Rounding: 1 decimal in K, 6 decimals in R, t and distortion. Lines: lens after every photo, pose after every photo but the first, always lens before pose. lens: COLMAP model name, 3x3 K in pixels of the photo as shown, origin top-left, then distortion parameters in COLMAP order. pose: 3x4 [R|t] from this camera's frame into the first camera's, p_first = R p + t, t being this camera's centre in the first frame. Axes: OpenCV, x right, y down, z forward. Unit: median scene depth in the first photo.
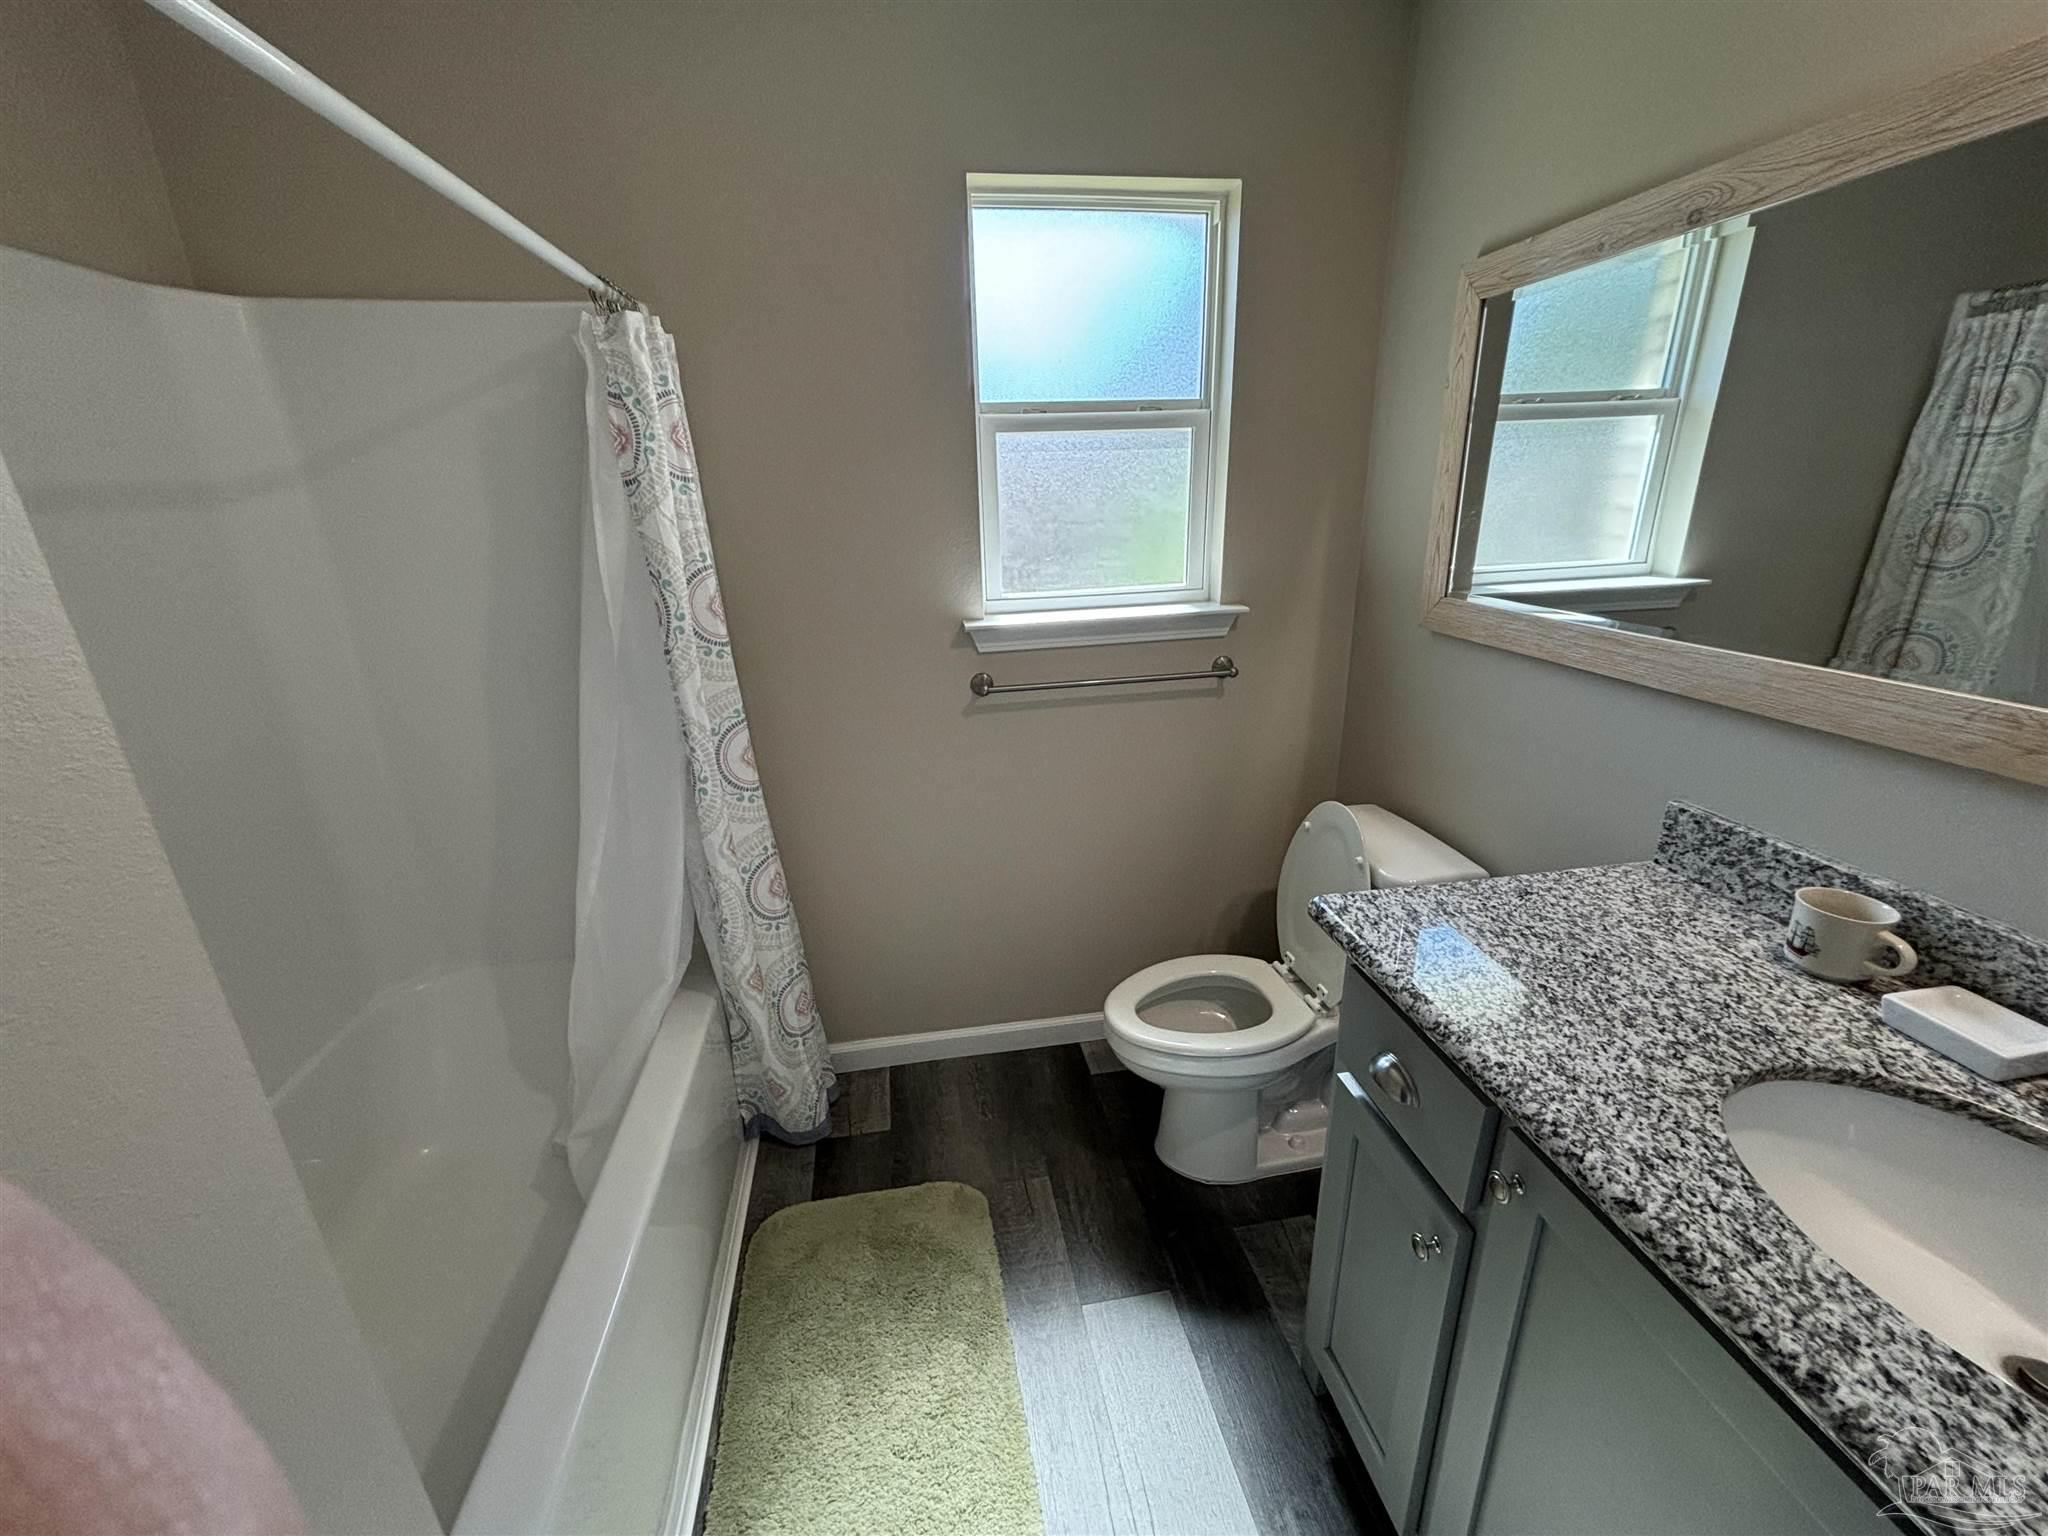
lens RADIAL K [[821.9, 0, 1027.7], [0, 821.9, 768.6], [0, 0, 1]] dist [-0.001680, -0.000202]
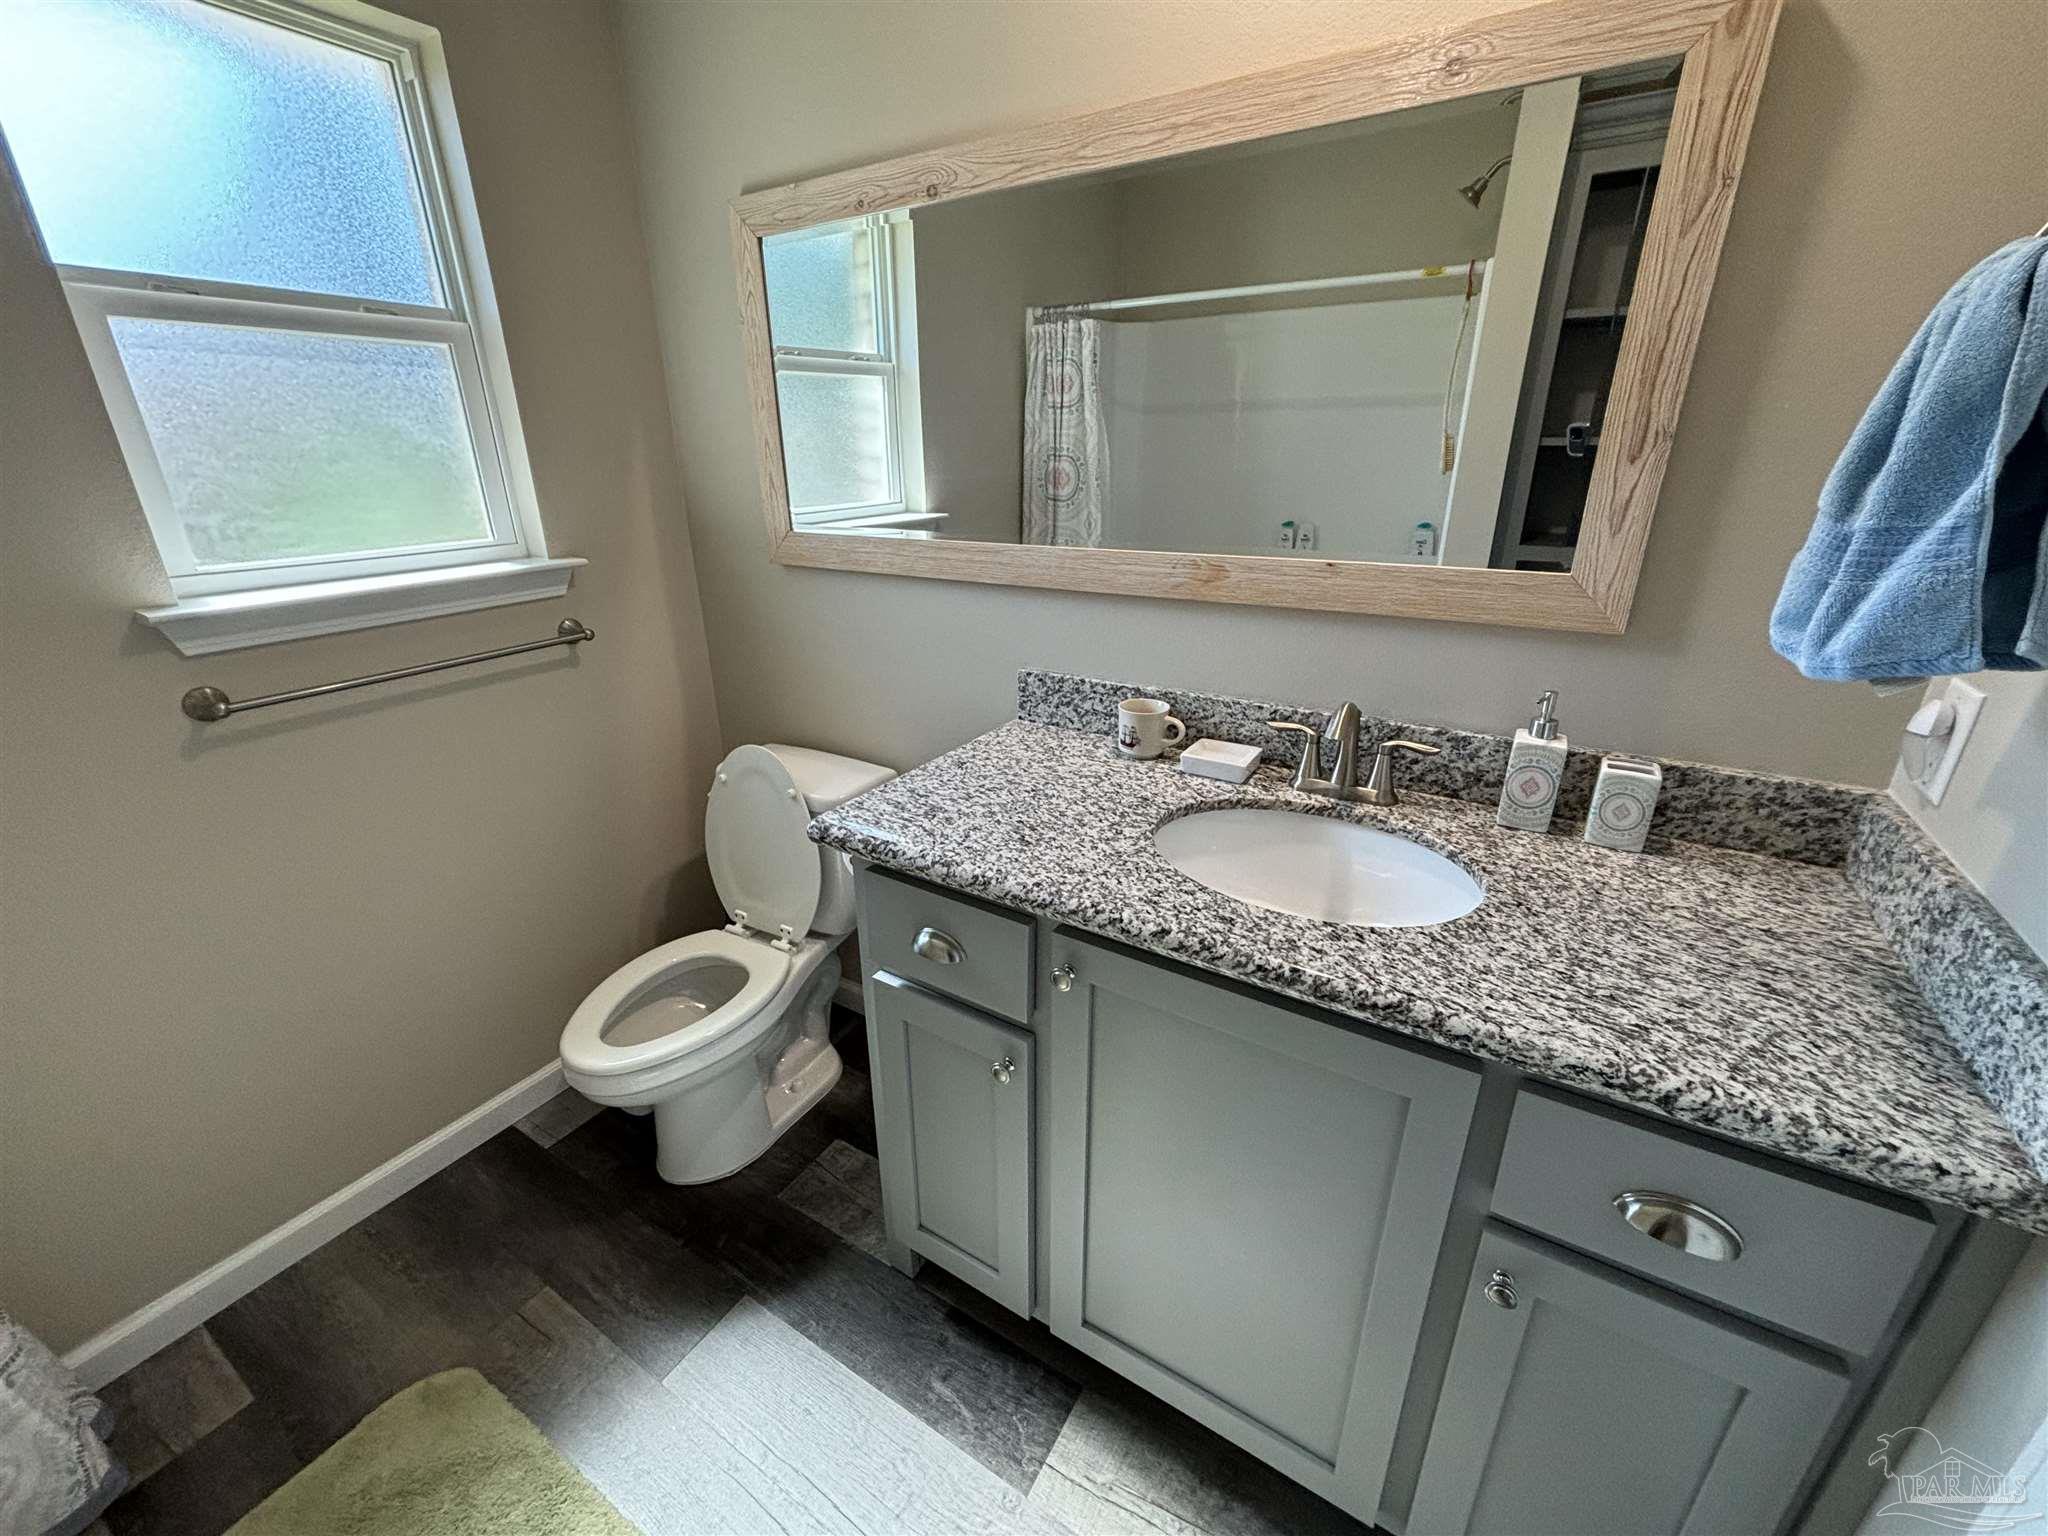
lens RADIAL K [[821.9, 0, 1024.6], [0, 821.9, 765.7], [0, 0, 1]] dist [-0.001680, -0.000202]
pose [[0.660305, -0.252762, 0.707184, -0.110395], [0.235291, 0.963877, 0.124816, 0.019591], [-0.713187, 0.083978, 0.695925, 0.079141]]
